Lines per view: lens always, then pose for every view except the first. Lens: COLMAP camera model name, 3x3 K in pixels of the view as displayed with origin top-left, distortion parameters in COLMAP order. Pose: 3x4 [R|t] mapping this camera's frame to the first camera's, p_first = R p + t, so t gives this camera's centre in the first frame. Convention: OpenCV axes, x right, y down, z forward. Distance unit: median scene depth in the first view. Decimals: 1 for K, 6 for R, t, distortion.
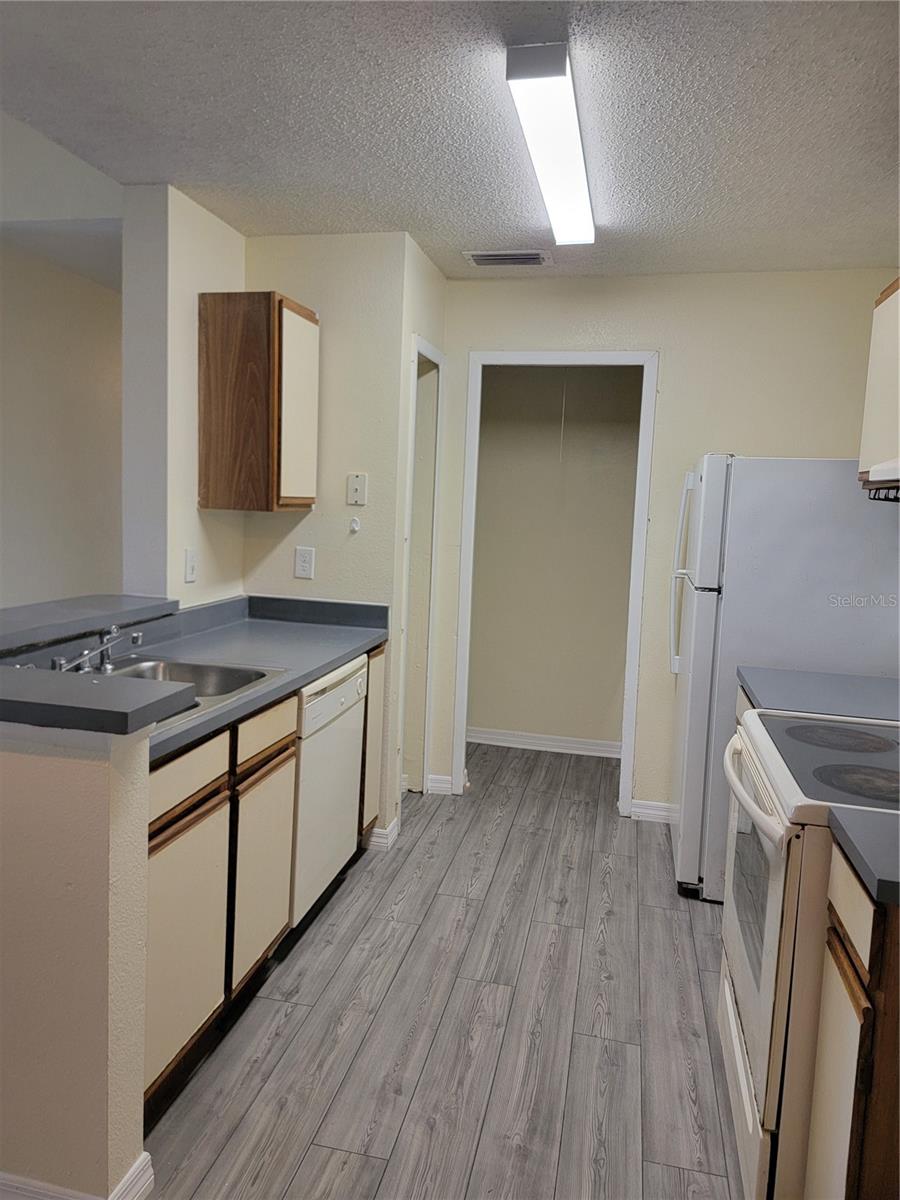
lens RADIAL K [[835.4, 0, 443.7], [0, 835.4, 594.8], [0, 0, 1]] dist [0.084741, -0.063602]
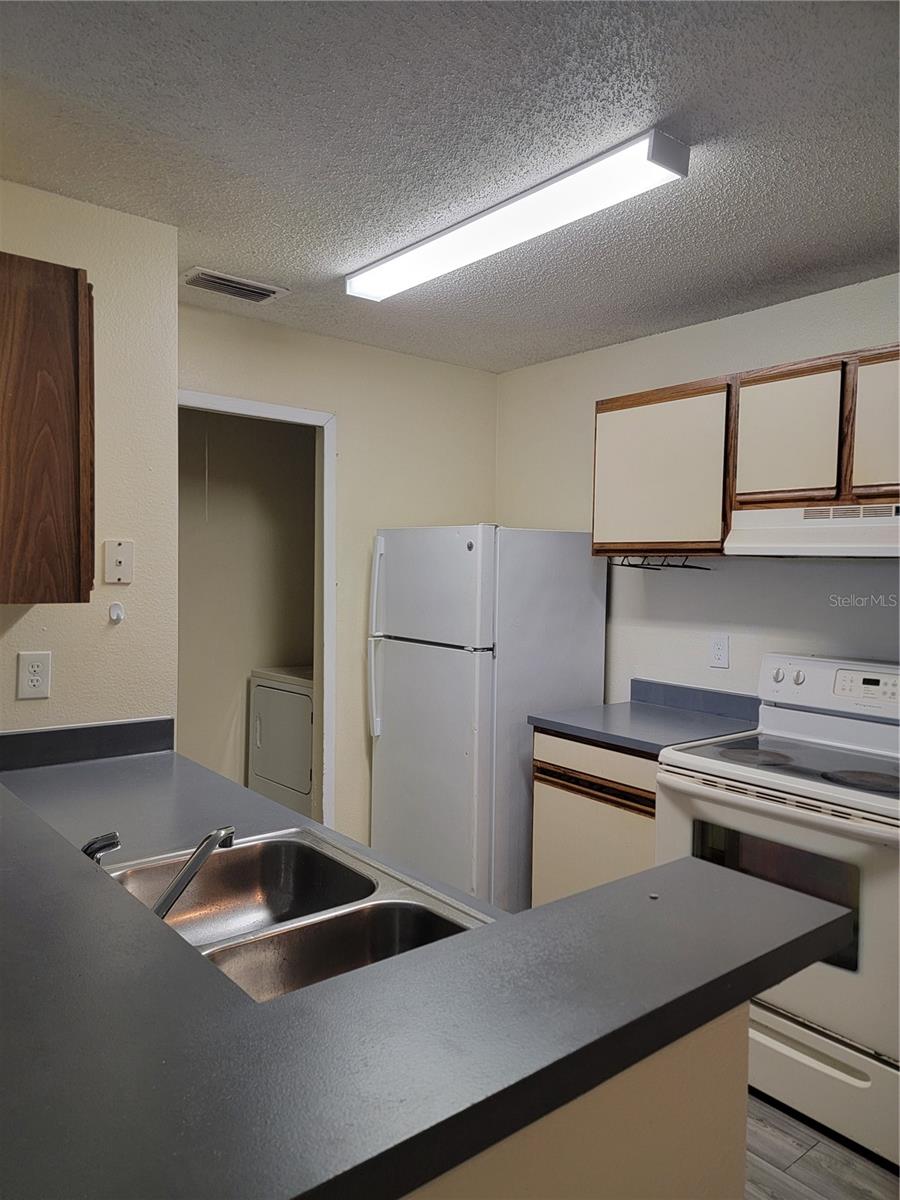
lens RADIAL K [[835.4, 0, 440.2], [0, 835.4, 602.1], [0, 0, 1]] dist [0.084741, -0.063602]
pose [[0.617873, -0.063563, 0.783705, -0.546483], [0.097196, 0.995257, 0.004091, -0.075214], [-0.780248, 0.073645, 0.621120, 0.377522]]
